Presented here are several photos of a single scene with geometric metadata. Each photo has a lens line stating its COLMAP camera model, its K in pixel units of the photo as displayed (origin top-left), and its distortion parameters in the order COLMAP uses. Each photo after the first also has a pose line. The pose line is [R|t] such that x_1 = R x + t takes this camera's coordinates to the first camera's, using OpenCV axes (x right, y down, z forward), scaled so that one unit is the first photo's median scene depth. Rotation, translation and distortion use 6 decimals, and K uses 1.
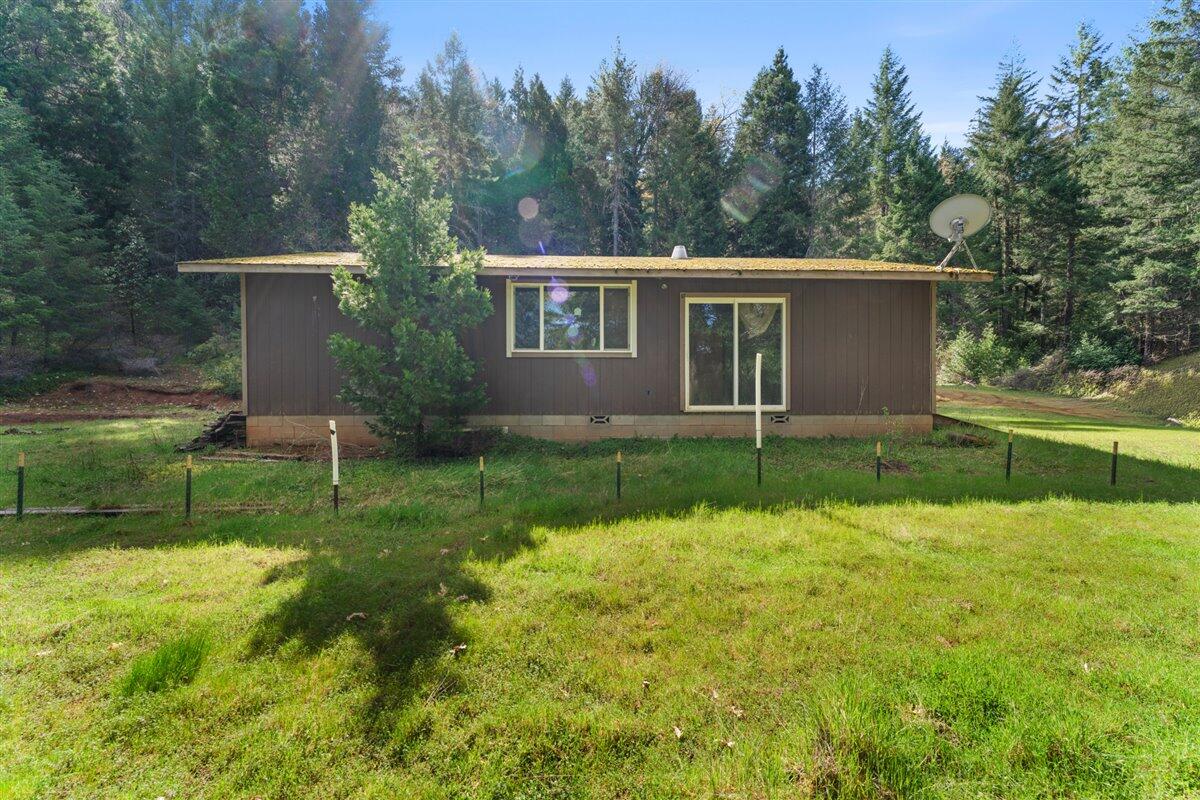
lens RADIAL K [[492.6, 0, 601.5], [0, 492.6, 402.1], [0, 0, 1]] dist [0.001166, -0.000336]
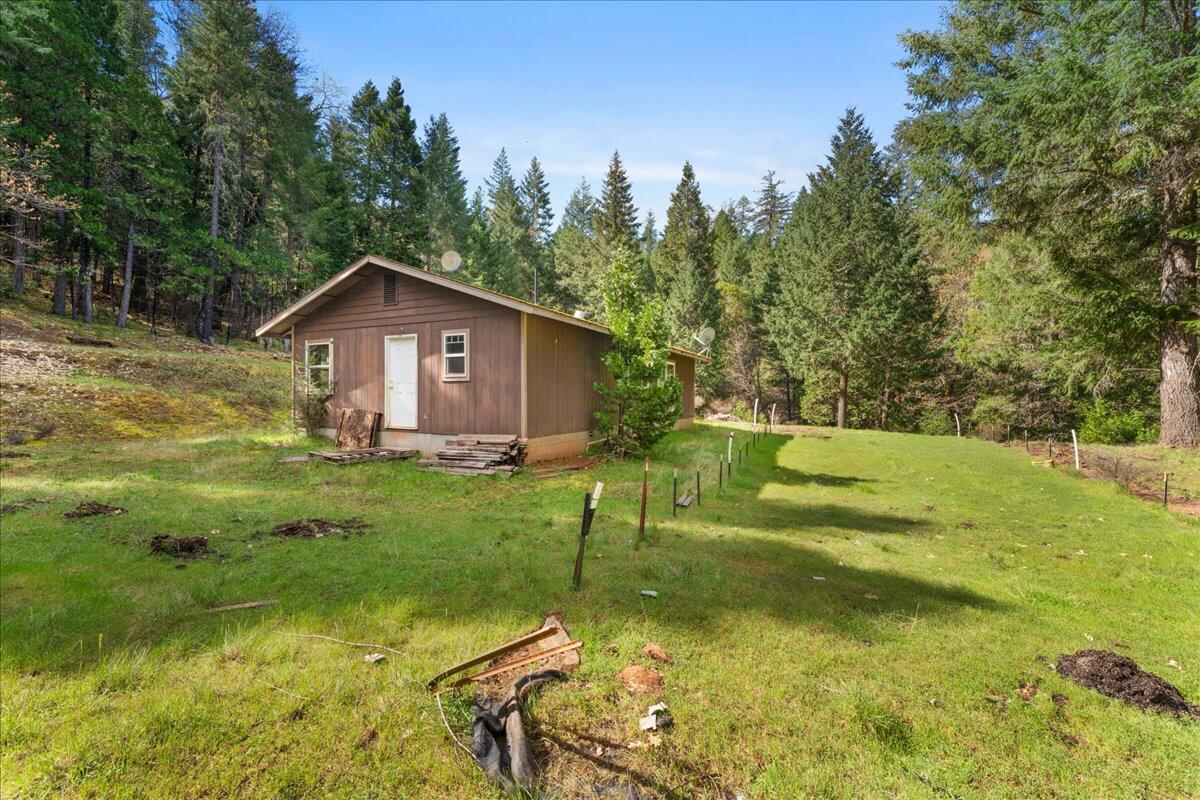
lens RADIAL K [[492.6, 0, 609.9], [0, 492.6, 402.4], [0, 0, 1]] dist [0.001166, -0.000336]
pose [[0.457686, -0.005615, 0.889096, -0.405890], [-0.002136, 0.999970, 0.007414, -0.015926], [-0.889111, -0.005292, 0.457660, 0.079332]]
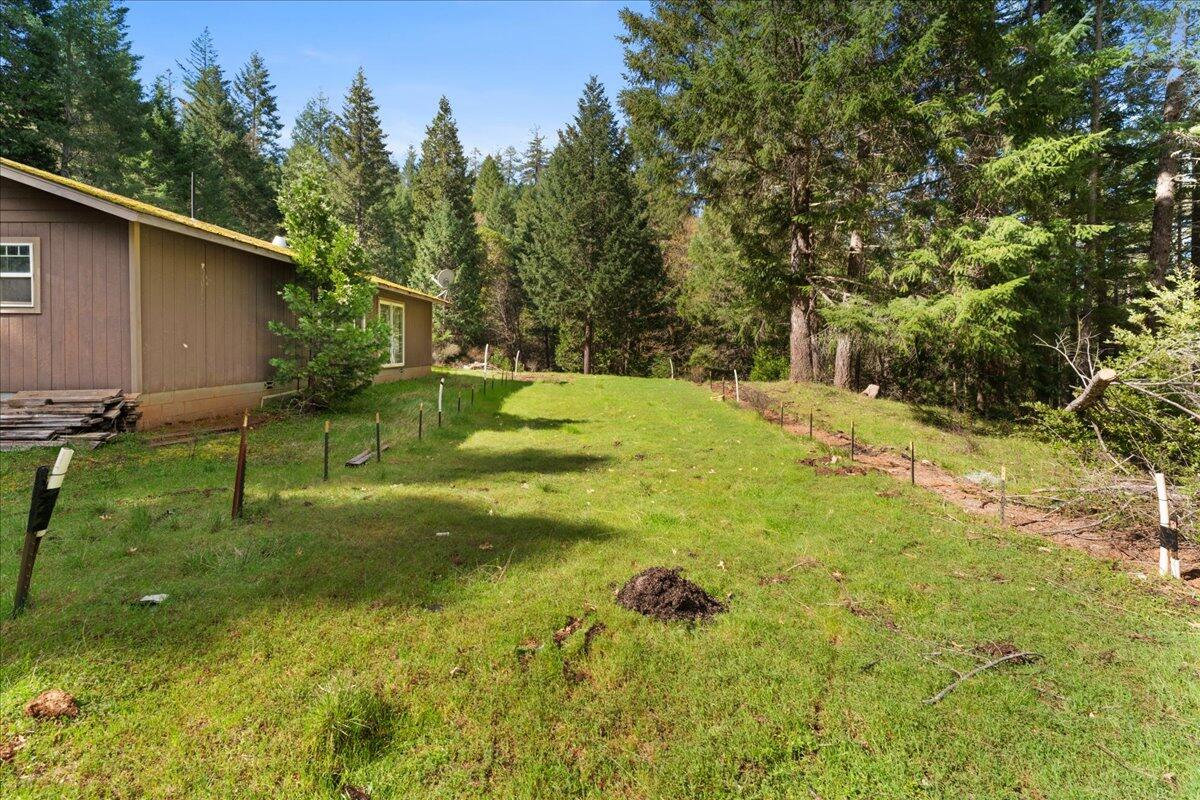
lens RADIAL K [[492.6, 0, 618.4], [0, 492.6, 355.8], [0, 0, 1]] dist [0.001166, -0.000336]
pose [[0.021721, -0.011699, 0.999696, -0.376510], [-0.003844, 0.999923, 0.011785, -0.011697], [-0.999757, -0.004099, 0.021674, 0.041262]]
